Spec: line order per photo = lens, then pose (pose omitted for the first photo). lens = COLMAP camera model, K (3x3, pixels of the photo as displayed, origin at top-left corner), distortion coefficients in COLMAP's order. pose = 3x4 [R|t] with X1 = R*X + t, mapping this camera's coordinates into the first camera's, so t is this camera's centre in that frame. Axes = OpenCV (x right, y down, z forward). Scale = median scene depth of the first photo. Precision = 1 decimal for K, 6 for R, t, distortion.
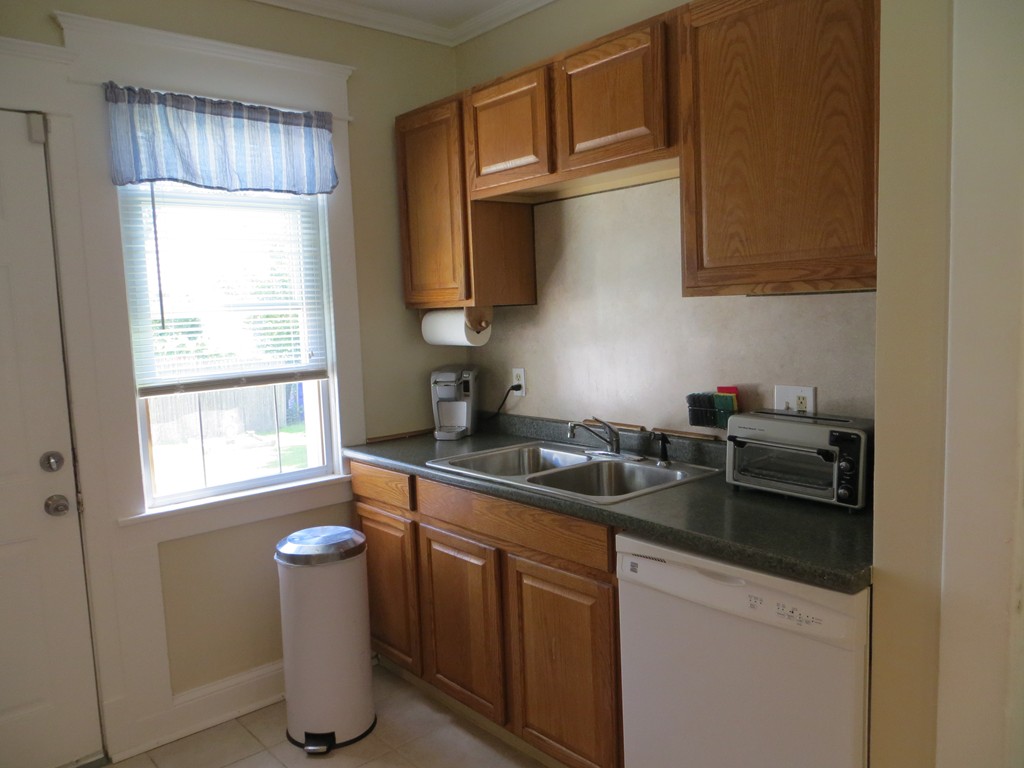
lens RADIAL K [[769.8, 0, 515.8], [0, 769.8, 384.7], [0, 0, 1]] dist [-0.018849, 0.012393]
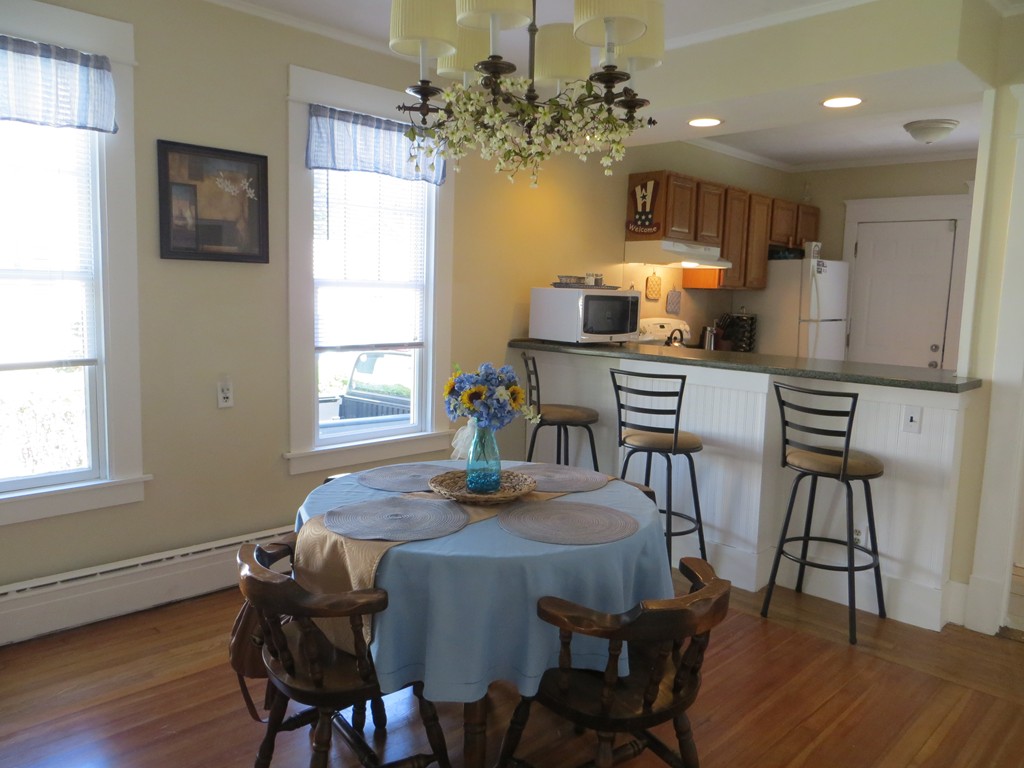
lens RADIAL K [[769.8, 0, 508.7], [0, 769.8, 383.1], [0, 0, 1]] dist [-0.018849, 0.012393]
pose [[0.061986, 0.166133, -0.984153, 1.813498], [-0.136959, 0.978137, 0.156492, 0.003573], [0.988635, 0.125089, 0.083385, -0.636915]]
